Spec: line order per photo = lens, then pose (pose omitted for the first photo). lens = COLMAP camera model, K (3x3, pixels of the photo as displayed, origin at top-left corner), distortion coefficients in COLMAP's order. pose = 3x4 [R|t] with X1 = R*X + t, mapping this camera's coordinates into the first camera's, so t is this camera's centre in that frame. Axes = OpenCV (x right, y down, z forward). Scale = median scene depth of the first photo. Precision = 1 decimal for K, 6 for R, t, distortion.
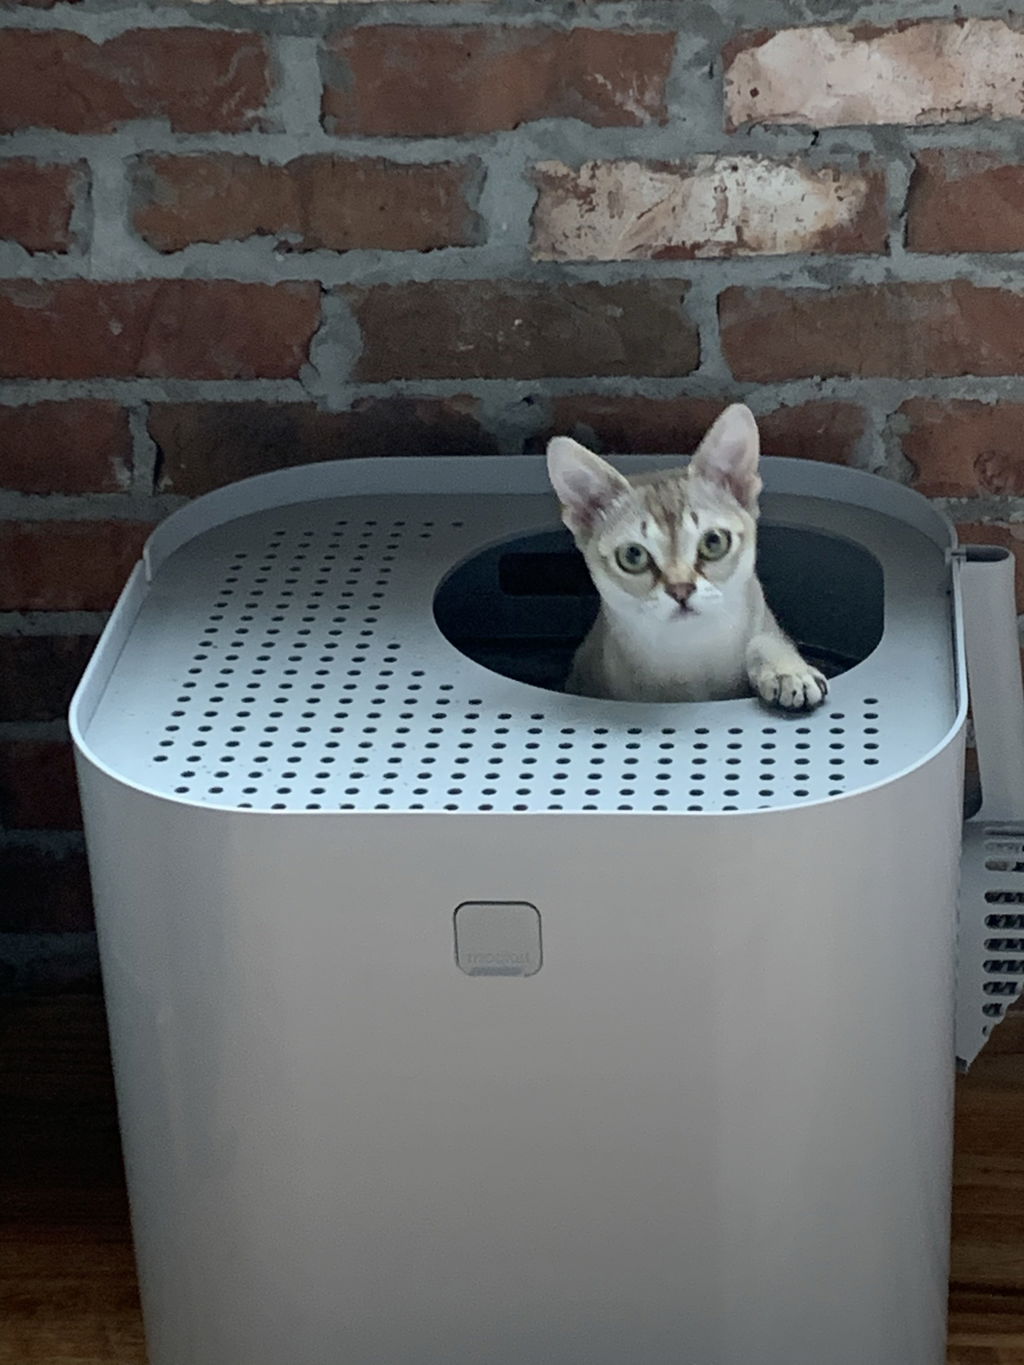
lens RADIAL K [[3541.7, 0, 512.1], [0, 3541.7, 682.8], [0, 0, 1]] dist [0.028258, 0.000000]
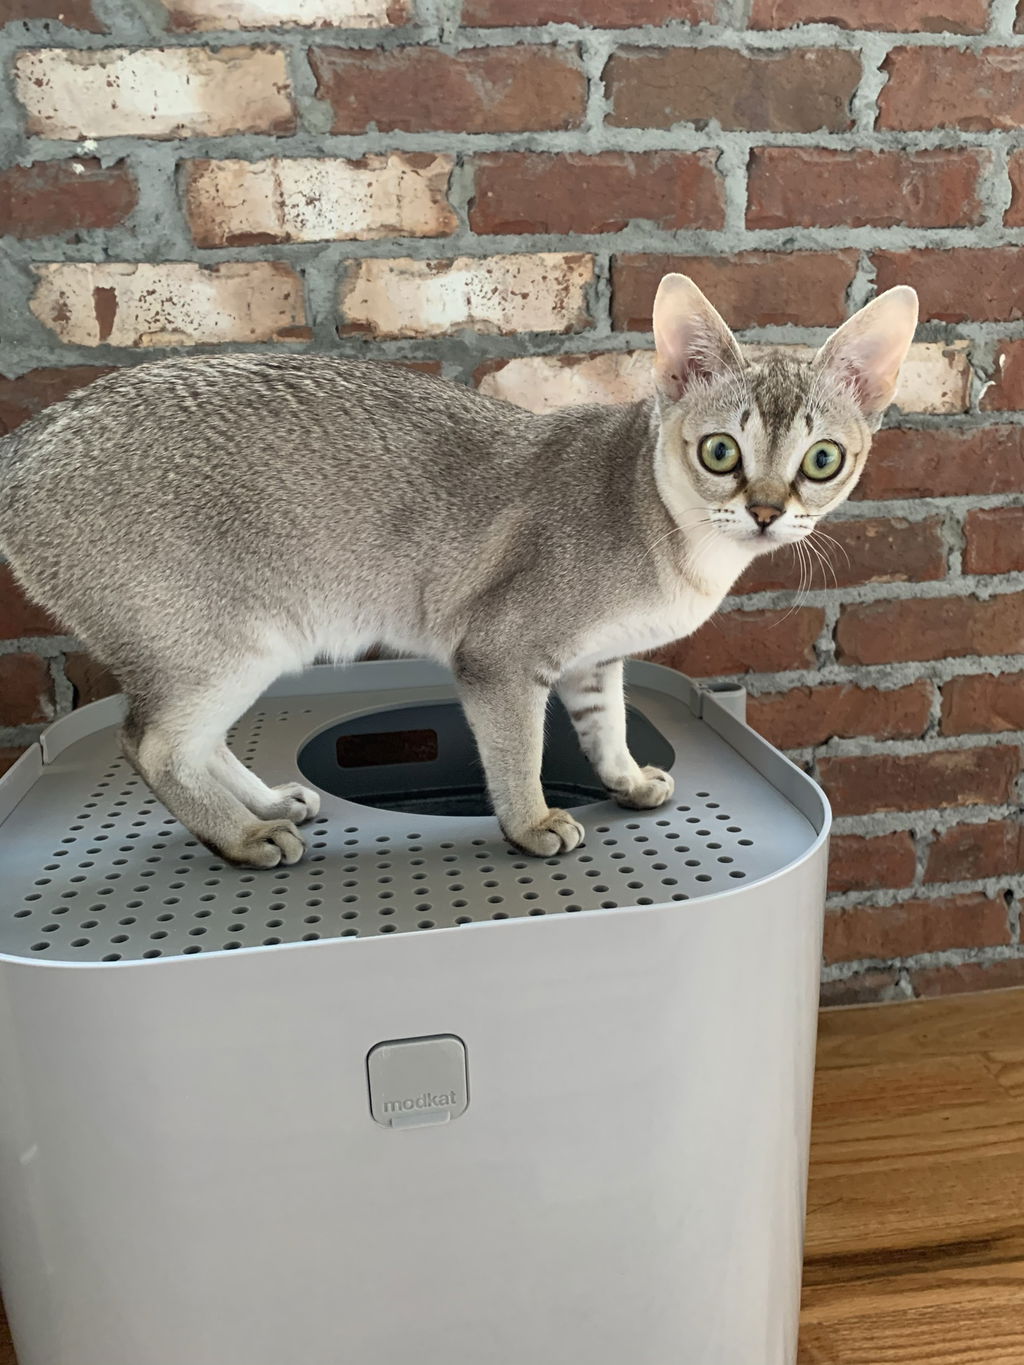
lens RADIAL K [[1034.0, 0, 510.5], [0, 1034.0, 675.7], [0, 0, 1]] dist [0.002641, -0.002481]
pose [[0.971469, -0.055084, 0.230682, -0.029916], [0.097830, 0.979120, -0.178192, 0.018655], [-0.216050, 0.195675, 0.956574, 0.619404]]
